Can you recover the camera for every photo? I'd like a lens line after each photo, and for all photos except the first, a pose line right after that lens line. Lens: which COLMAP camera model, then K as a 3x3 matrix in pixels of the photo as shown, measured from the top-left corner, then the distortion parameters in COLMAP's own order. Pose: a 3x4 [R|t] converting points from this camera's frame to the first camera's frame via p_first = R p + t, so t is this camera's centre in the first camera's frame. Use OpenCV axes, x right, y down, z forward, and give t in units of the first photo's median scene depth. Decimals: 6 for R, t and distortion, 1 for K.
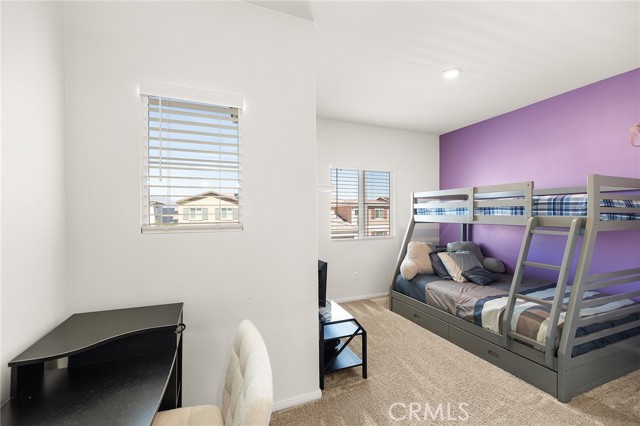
lens RADIAL K [[272.8, 0, 313.2], [0, 272.8, 214.5], [0, 0, 1]] dist [0.000732, 0.000162]
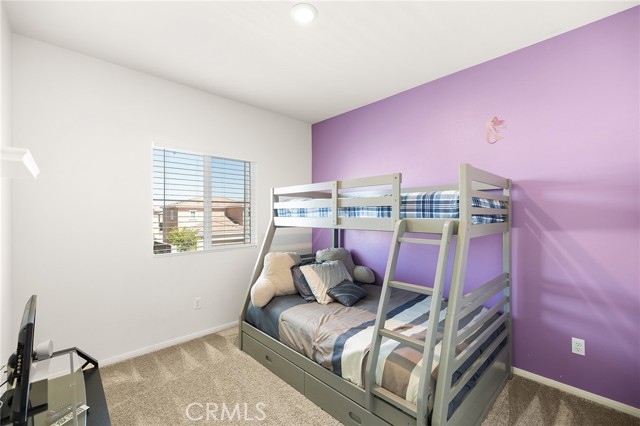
lens RADIAL K [[272.8, 0, 313.2], [0, 272.8, 214.5], [0, 0, 1]] dist [0.000732, 0.000162]
pose [[0.933600, 0.000220, 0.358318, 0.271793], [0.001992, 0.999981, -0.005802, -0.001607], [-0.358312, 0.006130, 0.933582, 0.337151]]
